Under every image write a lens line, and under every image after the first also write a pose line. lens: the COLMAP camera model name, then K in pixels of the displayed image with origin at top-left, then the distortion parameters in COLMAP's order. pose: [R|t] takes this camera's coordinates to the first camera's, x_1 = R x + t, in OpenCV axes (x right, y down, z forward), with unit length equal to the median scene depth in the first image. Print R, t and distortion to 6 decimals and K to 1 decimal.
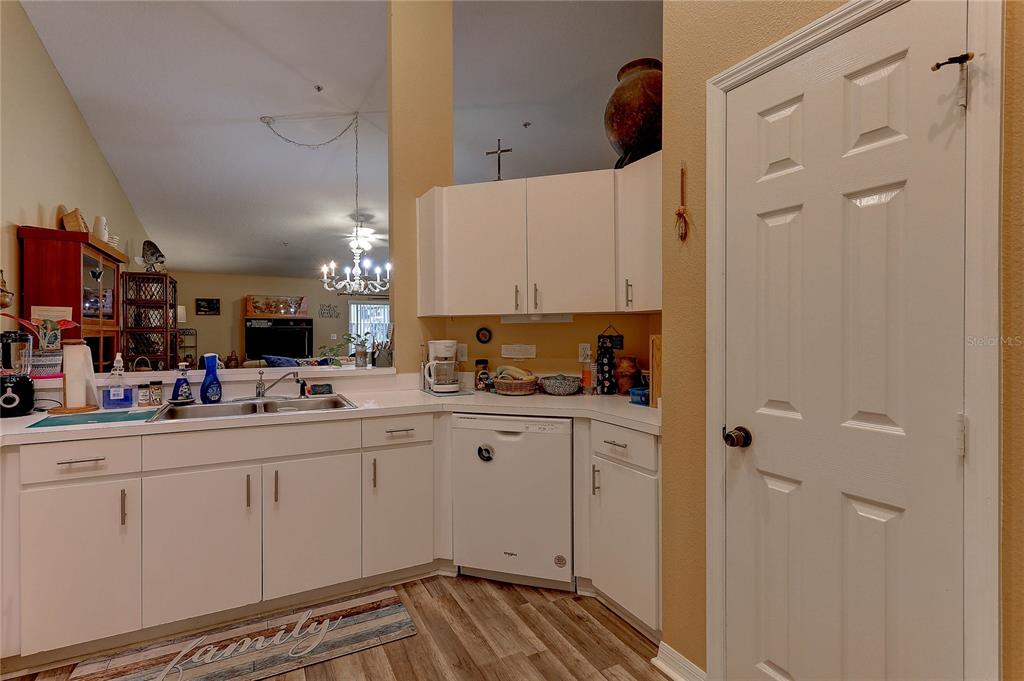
lens RADIAL K [[508.3, 0, 512.3], [0, 508.3, 335.9], [0, 0, 1]] dist [0.001744, 0.000218]
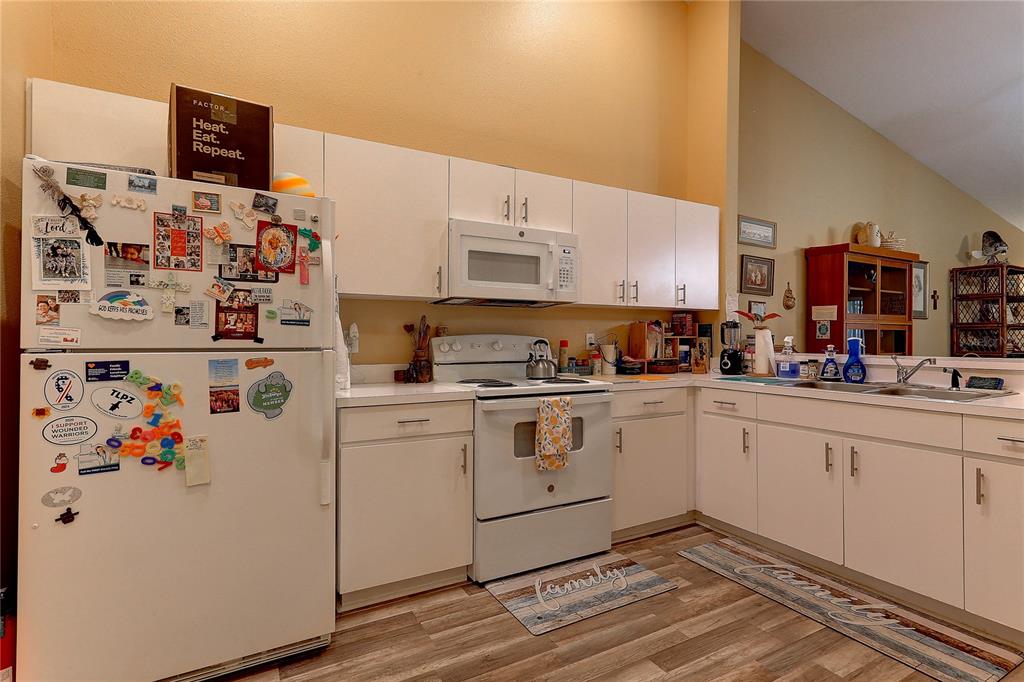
lens RADIAL K [[498.3, 0, 507.1], [0, 498.3, 337.4], [0, 0, 1]] dist [-0.000215, 0.000086]
pose [[0.006732, -0.002880, -0.999973, 0.531200], [-0.005773, 0.999979, -0.002919, 0.046205], [0.999961, 0.005793, 0.006715, 0.271920]]
